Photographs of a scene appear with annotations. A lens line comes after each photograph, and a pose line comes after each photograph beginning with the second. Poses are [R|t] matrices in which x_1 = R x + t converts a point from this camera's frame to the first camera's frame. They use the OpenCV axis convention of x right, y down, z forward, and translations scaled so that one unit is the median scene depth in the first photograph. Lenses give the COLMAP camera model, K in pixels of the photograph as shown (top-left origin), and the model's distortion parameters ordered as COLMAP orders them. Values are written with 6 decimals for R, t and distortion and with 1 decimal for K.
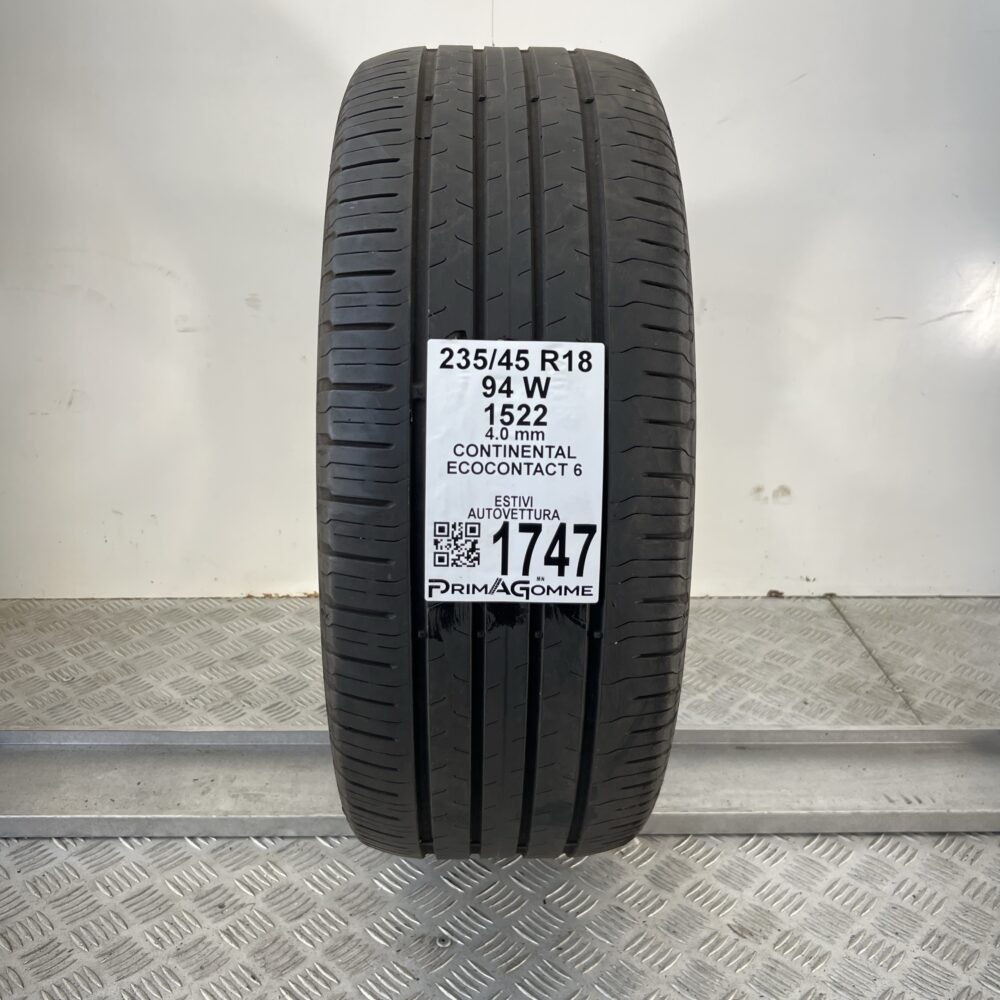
lens RADIAL K [[941.8, 0, 500.0], [0, 941.8, 500.0], [0, 0, 1]] dist [0.014713, -0.010975]
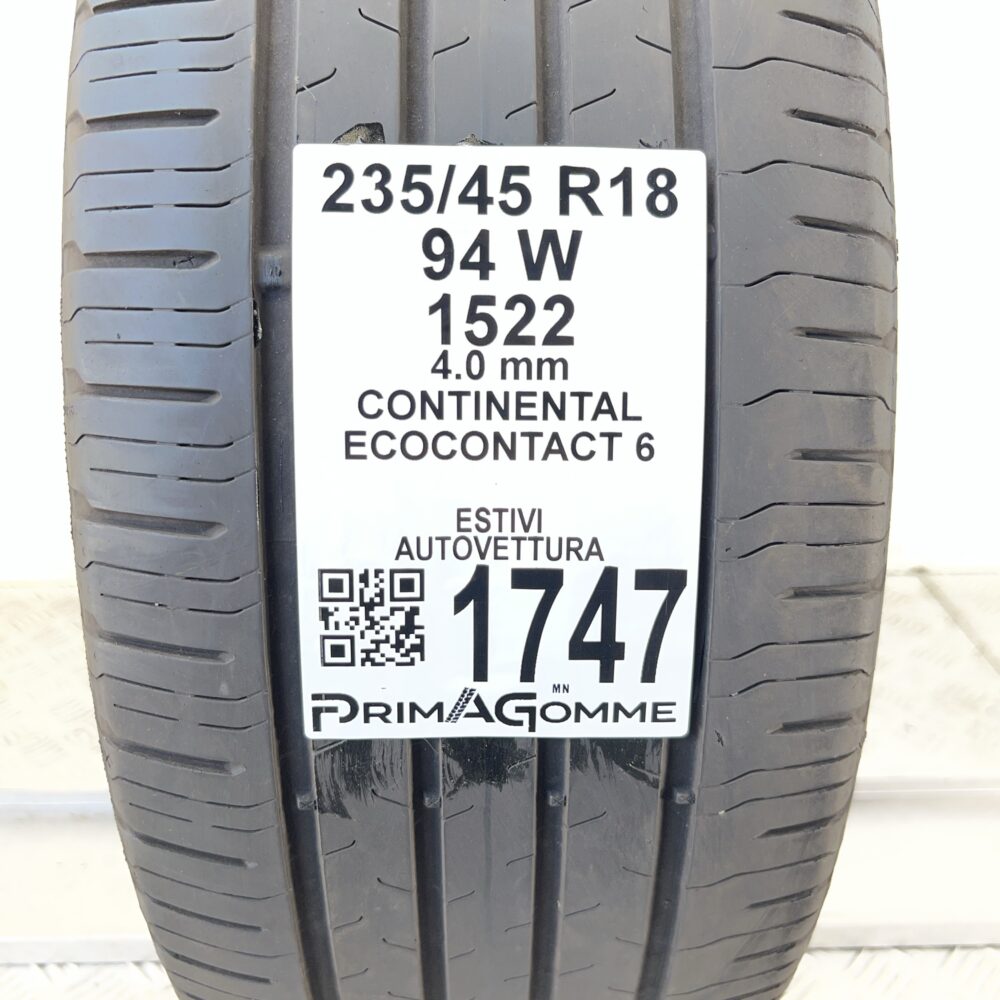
lens RADIAL K [[941.8, 0, 500.0], [0, 941.8, 500.0], [0, 0, 1]] dist [0.014713, -0.010975]
pose [[0.999941, -0.010858, -0.000696, 0.015410], [0.010880, 0.997236, 0.073498, -0.040064], [-0.000104, -0.073501, 0.997295, 0.561545]]
